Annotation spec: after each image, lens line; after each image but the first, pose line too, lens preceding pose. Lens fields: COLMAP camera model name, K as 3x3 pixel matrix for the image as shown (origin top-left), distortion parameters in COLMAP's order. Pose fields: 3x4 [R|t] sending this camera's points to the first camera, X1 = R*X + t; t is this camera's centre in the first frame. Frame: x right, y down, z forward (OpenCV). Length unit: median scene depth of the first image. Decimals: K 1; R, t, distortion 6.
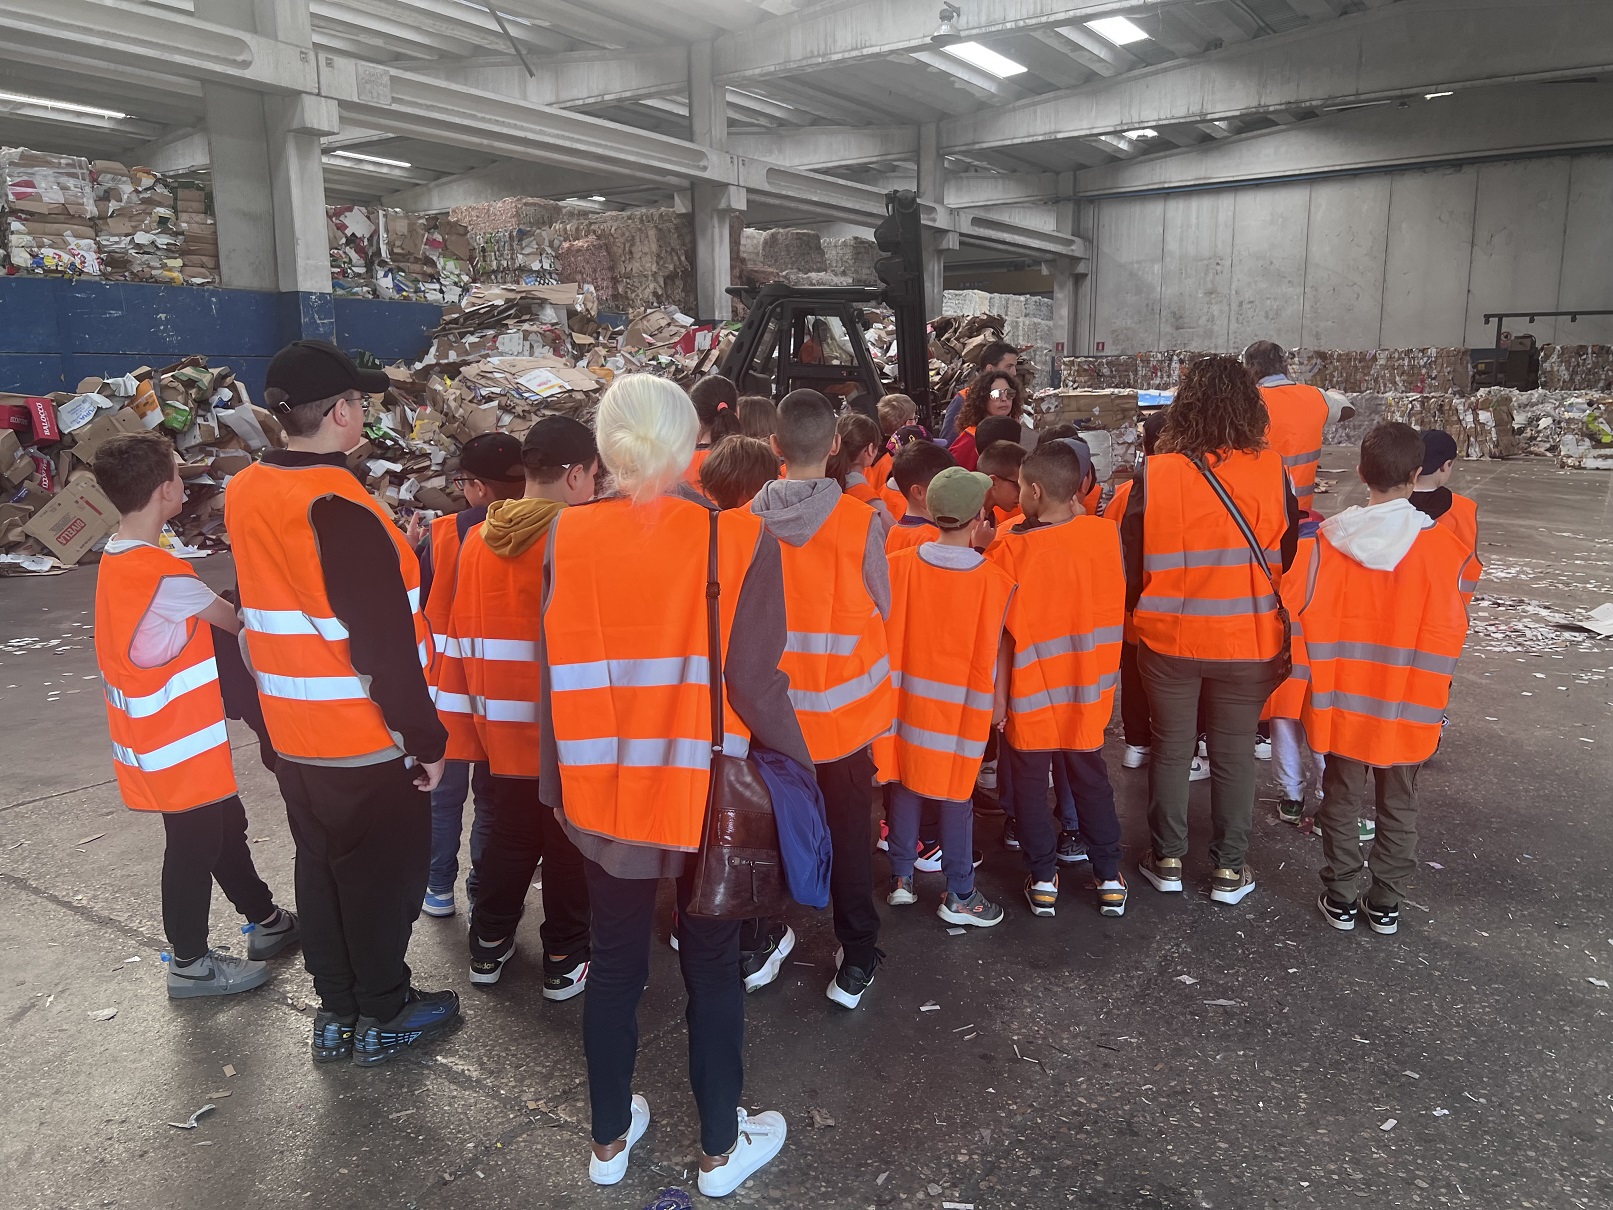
lens RADIAL K [[1221.0, 0, 806.5], [0, 1221.0, 605.0], [0, 0, 1]] dist [-0.001794, -0.006611]
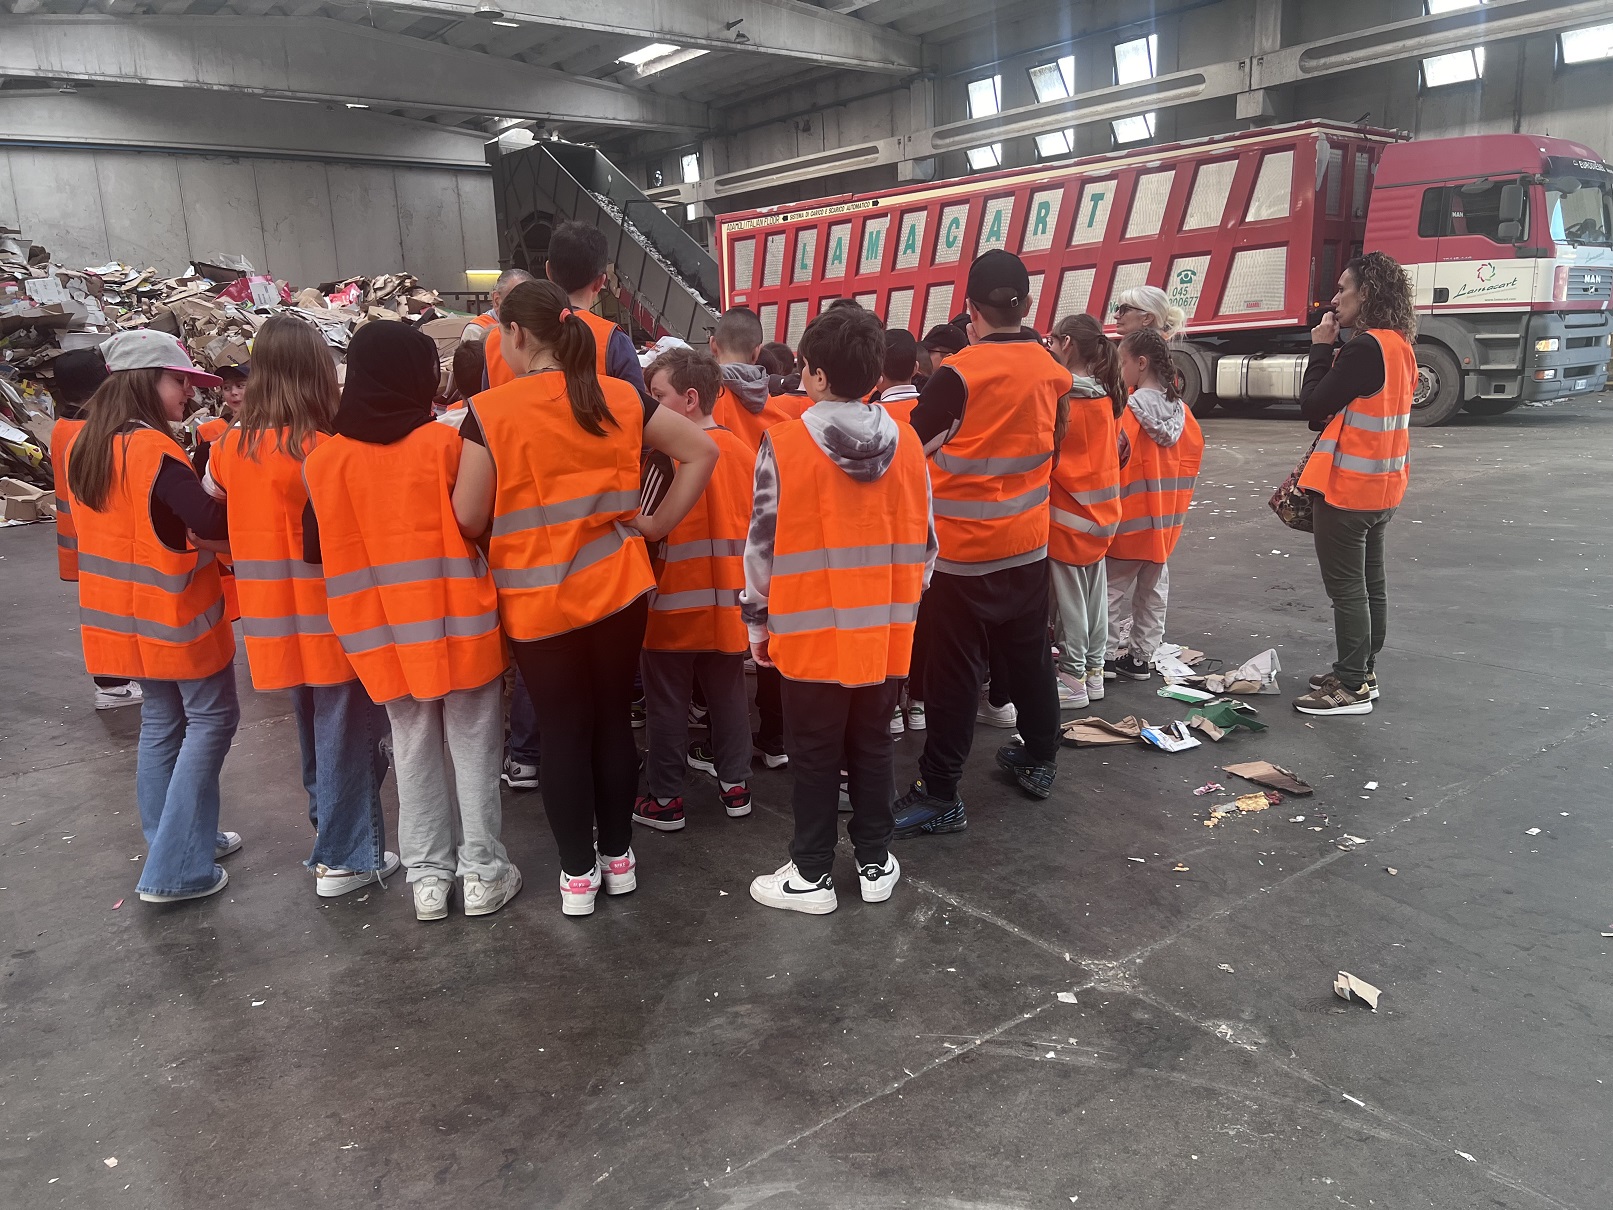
lens RADIAL K [[1221.0, 0, 806.5], [0, 1221.0, 605.0], [0, 0, 1]] dist [-0.001794, -0.006611]
pose [[0.317317, -0.206380, 0.925590, -0.407074], [0.196667, 0.969134, 0.148666, -0.025866], [-0.927703, 0.134858, 0.348111, 0.177562]]
